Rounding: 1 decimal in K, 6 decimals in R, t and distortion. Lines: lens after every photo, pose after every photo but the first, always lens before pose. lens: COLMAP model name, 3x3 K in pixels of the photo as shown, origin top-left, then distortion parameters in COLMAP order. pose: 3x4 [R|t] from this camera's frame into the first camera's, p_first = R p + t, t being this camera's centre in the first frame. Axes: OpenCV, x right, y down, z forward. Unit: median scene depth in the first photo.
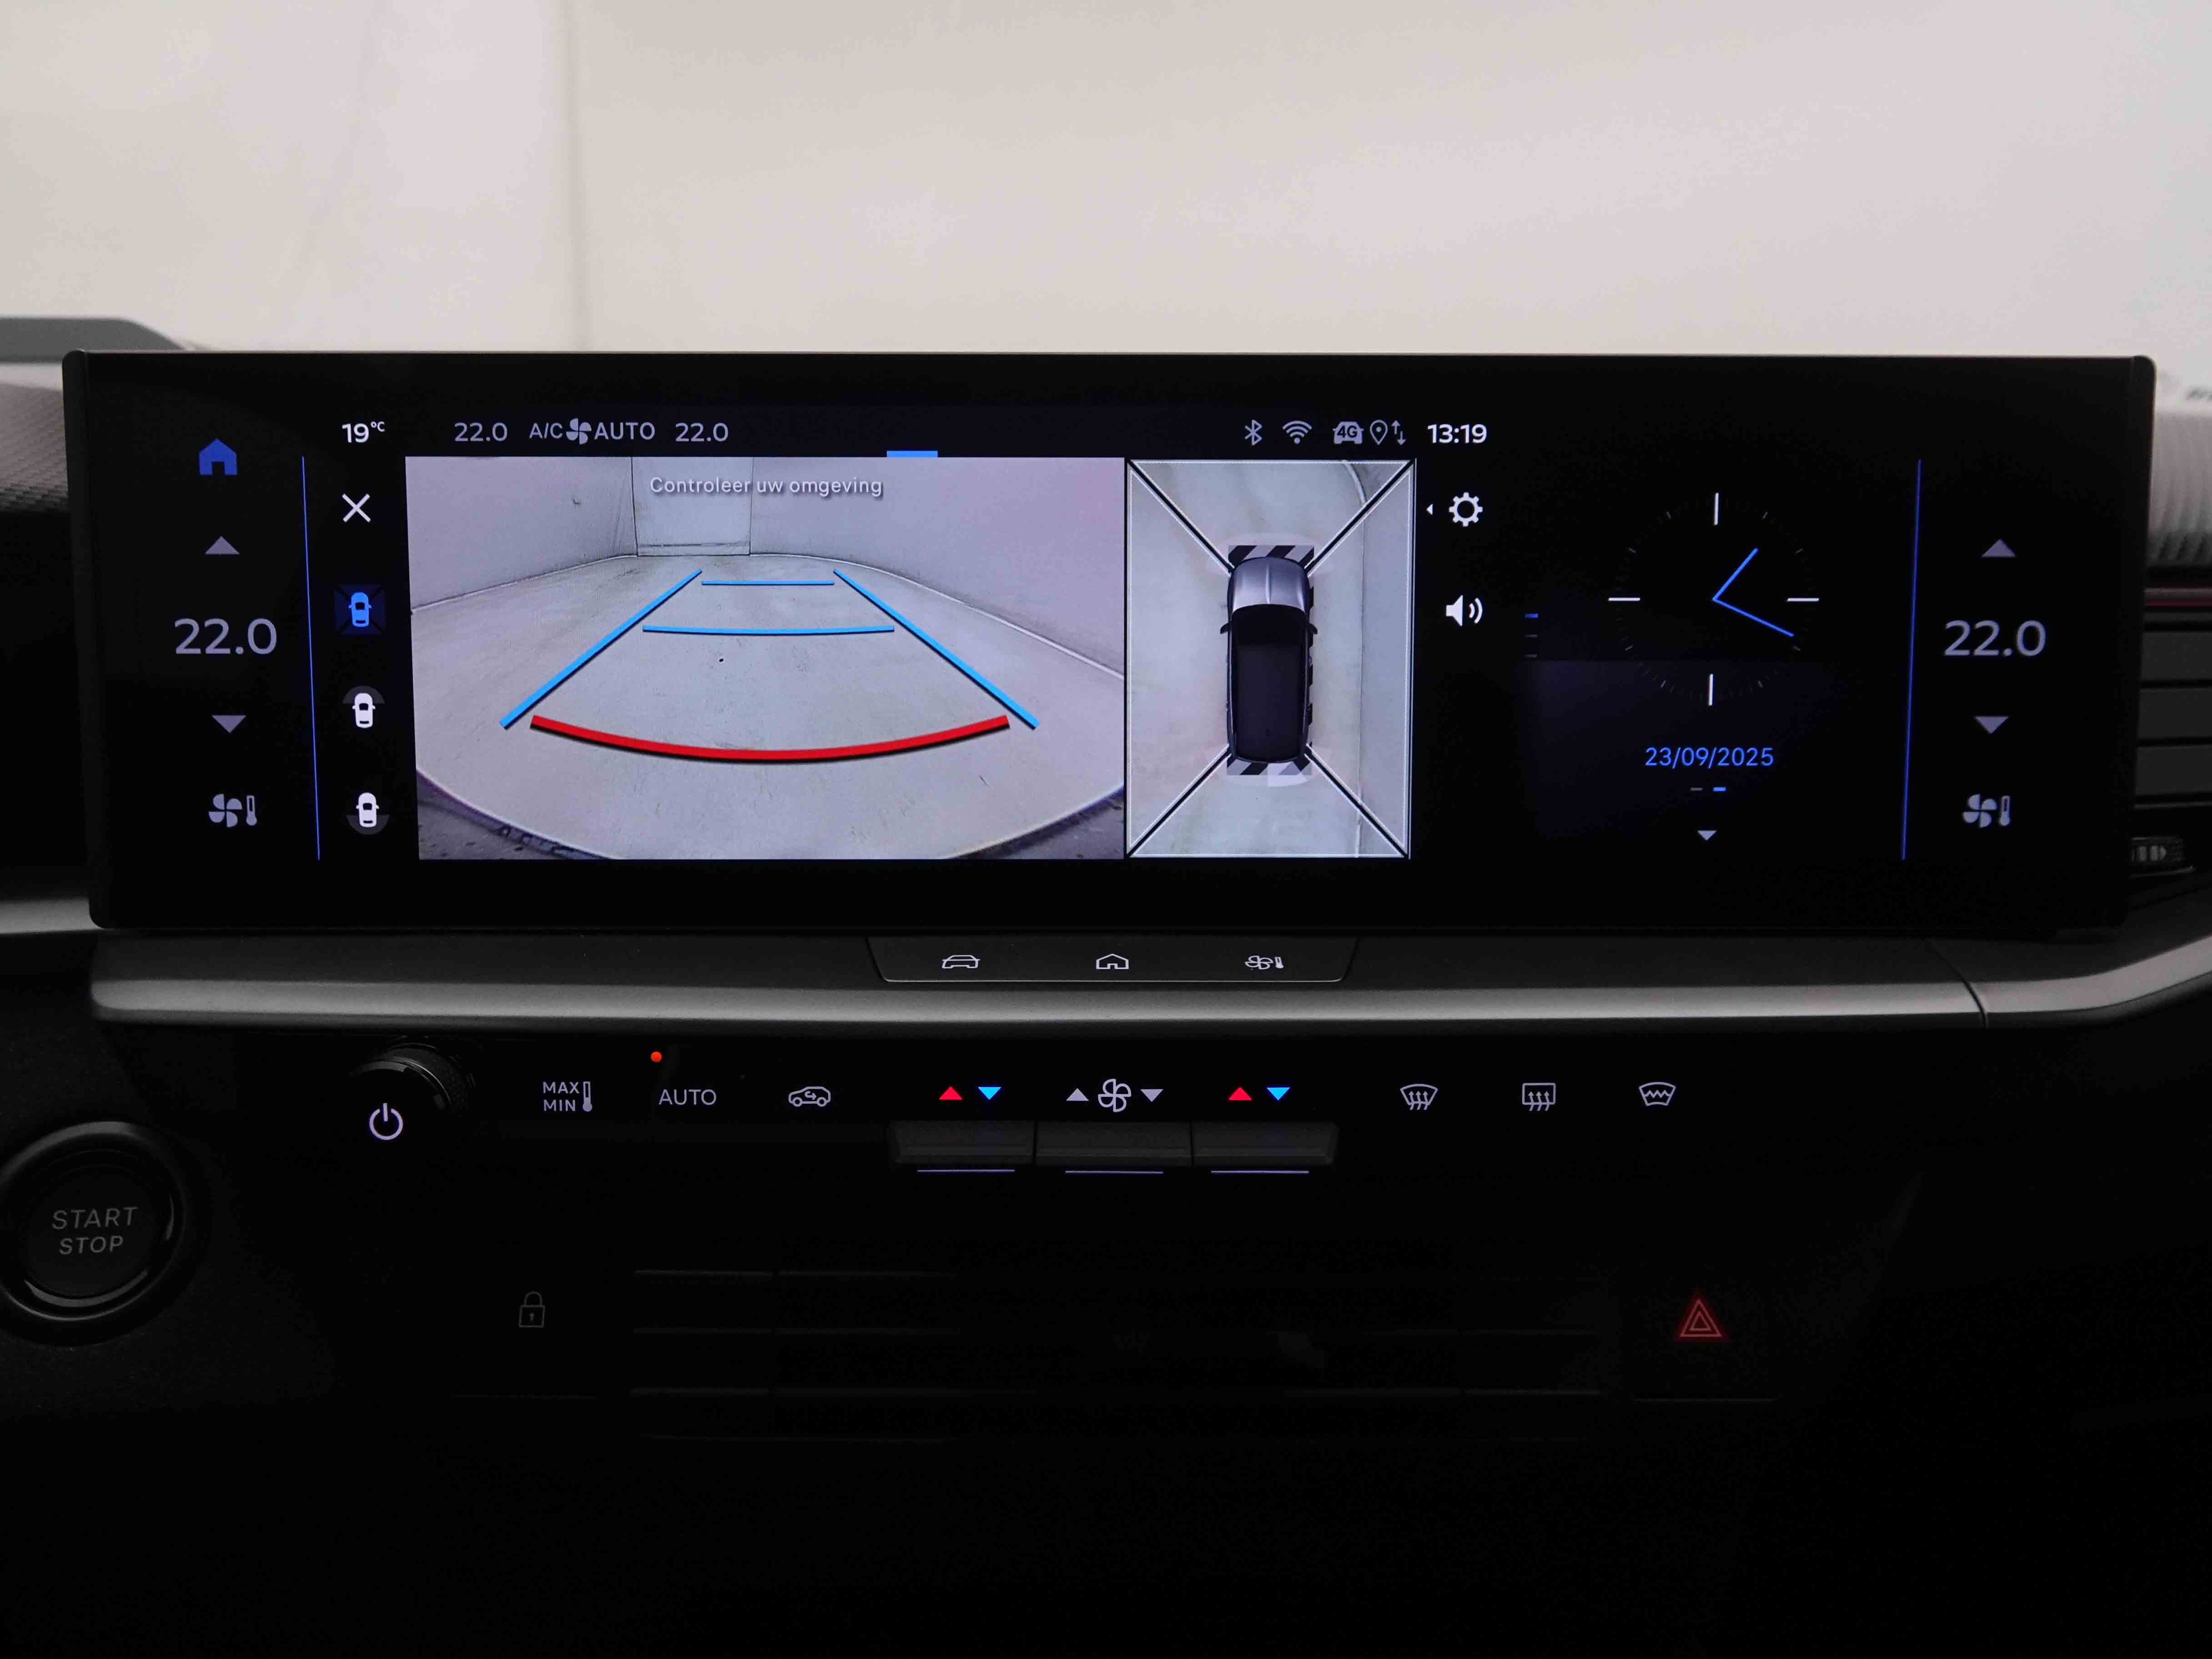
lens RADIAL K [[1715.6, 0, 1111.0], [0, 1715.6, 831.8], [0, 0, 1]] dist [0.004869, -0.012629]
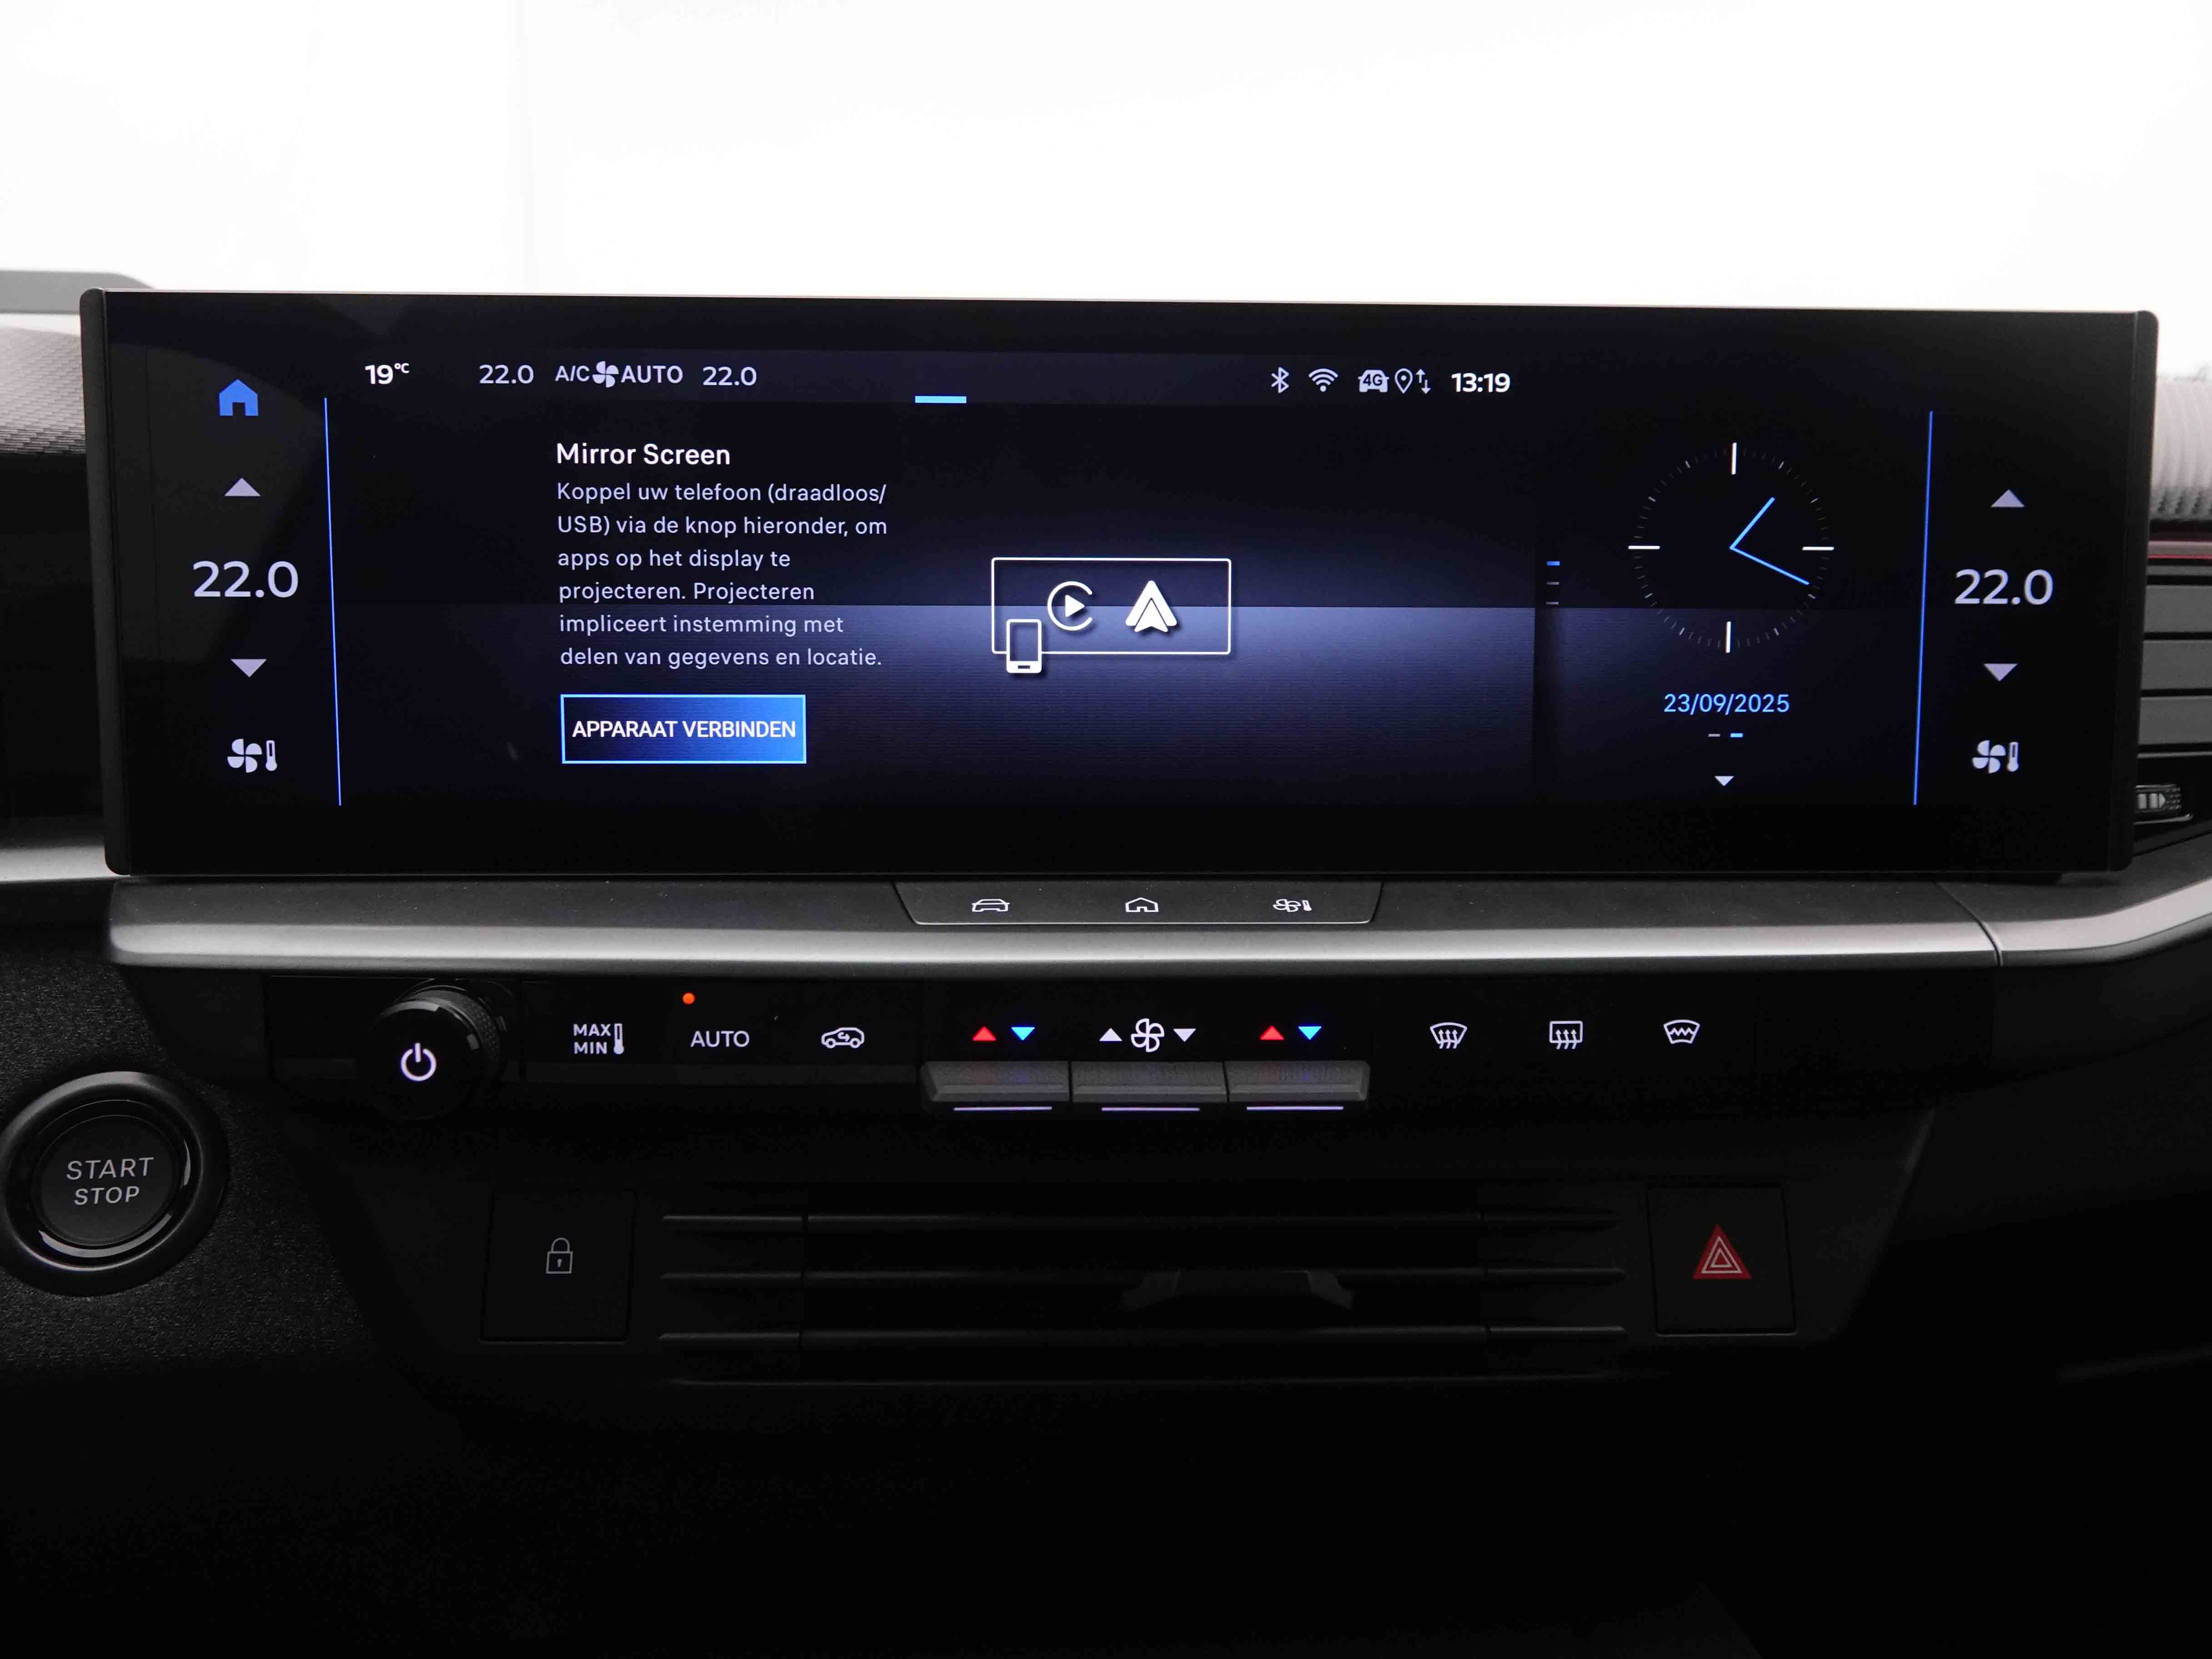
lens RADIAL K [[1715.6, 0, 1109.3], [0, 1715.6, 827.4], [0, 0, 1]] dist [0.004869, -0.012629]
pose [[0.999594, -0.000859, 0.028479, -0.046584], [0.000927, 0.999997, -0.002365, 0.032626], [-0.028477, 0.002391, 0.999592, -0.004249]]
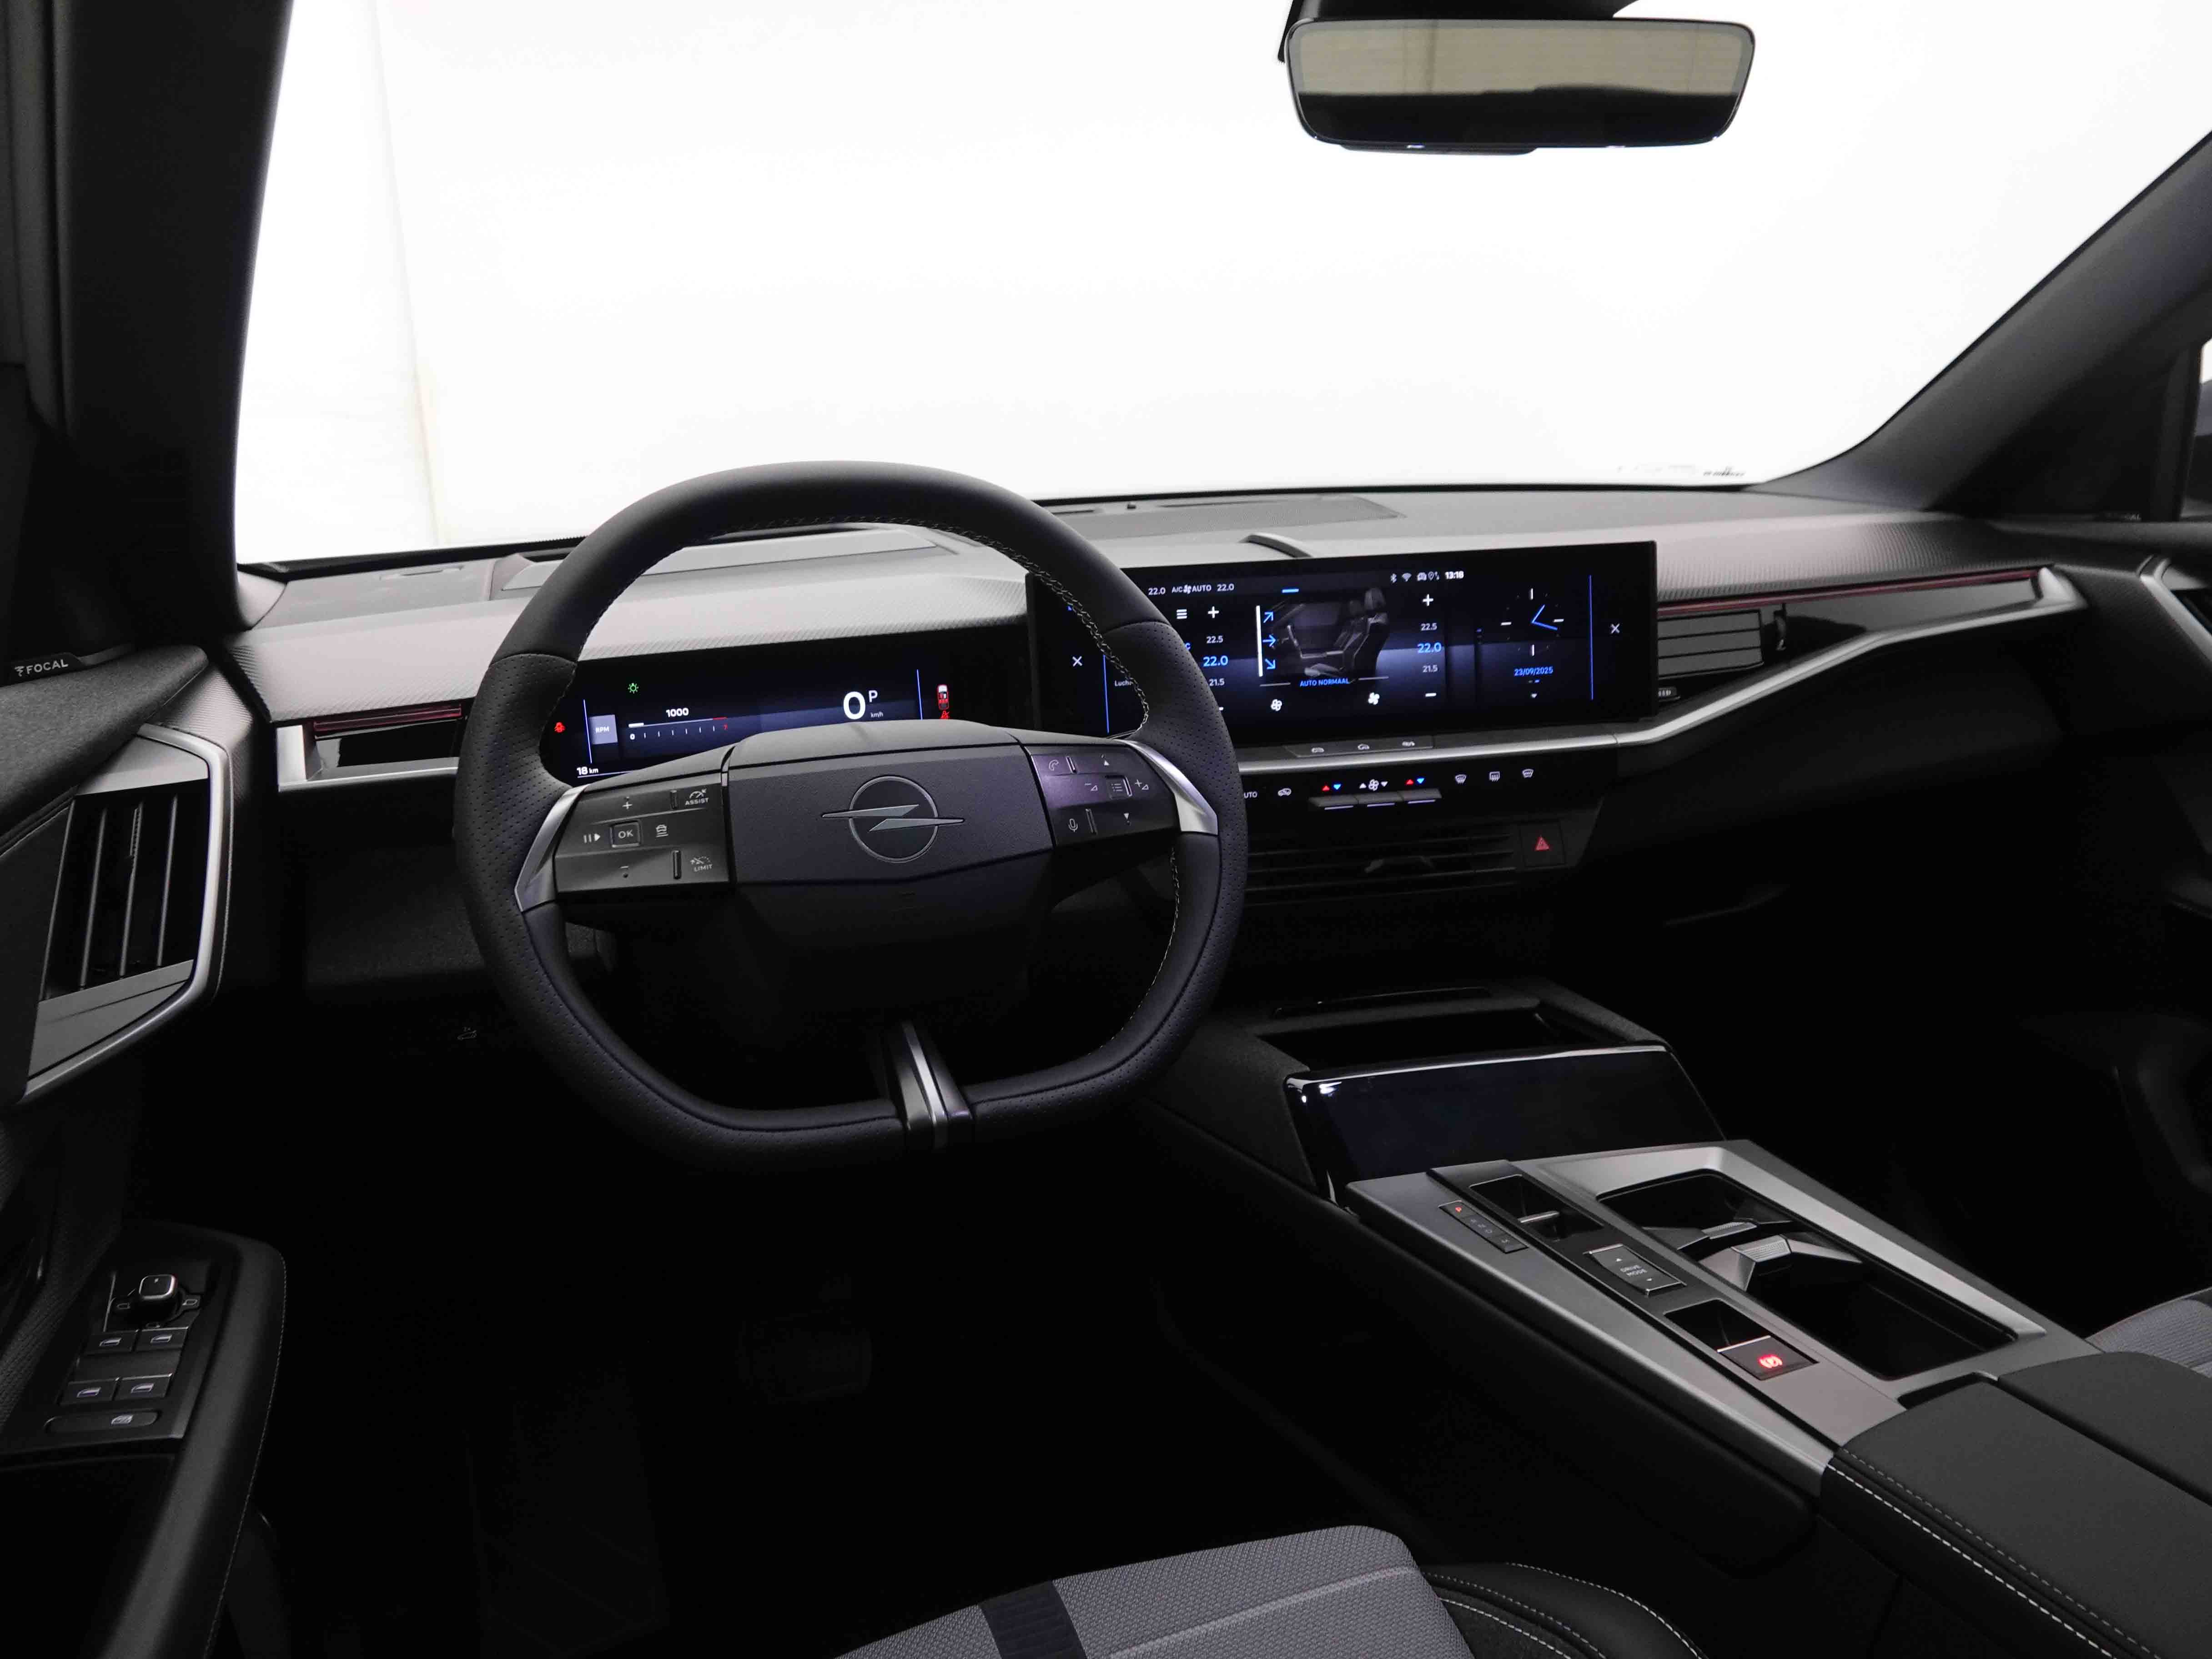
lens RADIAL K [[1715.6, 0, 1099.5], [0, 1715.6, 816.4], [0, 0, 1]] dist [0.004869, -0.012629]
pose [[0.983325, -0.075086, 0.165631, -1.020300], [0.068571, 0.996644, 0.044716, 0.028277], [-0.168433, -0.032613, 0.985173, -2.071227]]
